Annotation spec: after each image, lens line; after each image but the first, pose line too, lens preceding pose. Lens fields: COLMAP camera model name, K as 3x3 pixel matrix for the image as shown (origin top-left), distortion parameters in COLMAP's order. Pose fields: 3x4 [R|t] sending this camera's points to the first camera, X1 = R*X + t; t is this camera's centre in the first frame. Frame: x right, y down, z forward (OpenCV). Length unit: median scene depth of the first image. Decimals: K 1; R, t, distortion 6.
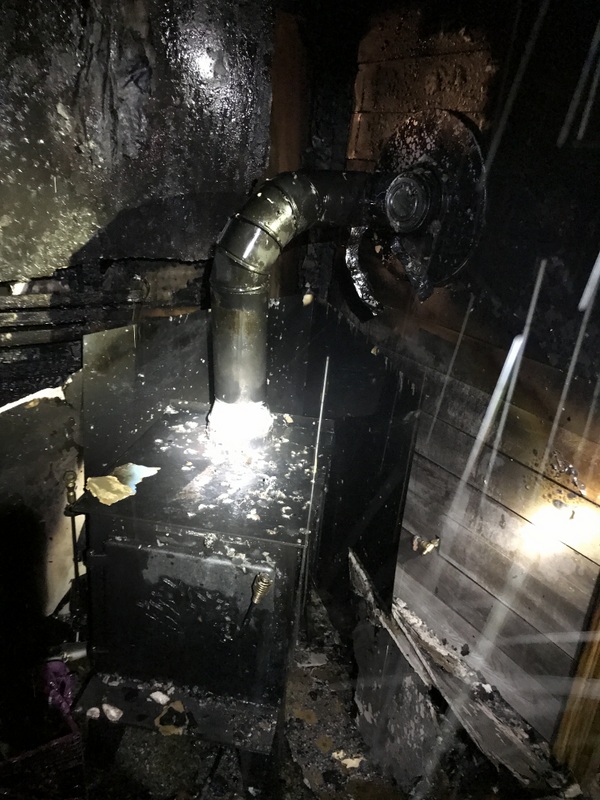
lens RADIAL K [[649.8, 0, 297.2], [0, 649.8, 396.1], [0, 0, 1]] dist [0.038808, -0.042489]
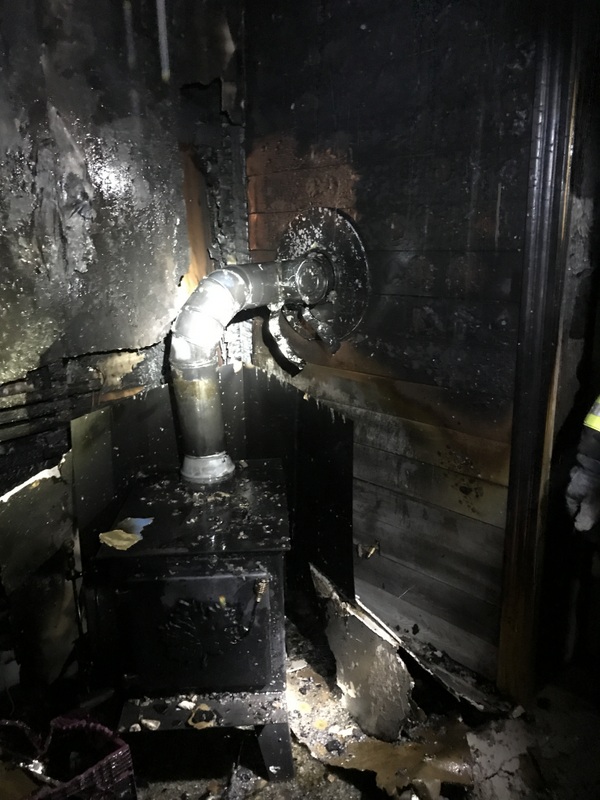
lens RADIAL K [[649.8, 0, 297.5], [0, 649.8, 404.0], [0, 0, 1]] dist [0.038808, -0.042489]
pose [[0.973073, -0.156330, 0.169382, -0.112712], [0.171085, 0.982301, -0.076252, 0.037772], [-0.154464, 0.103178, 0.982596, -0.236271]]
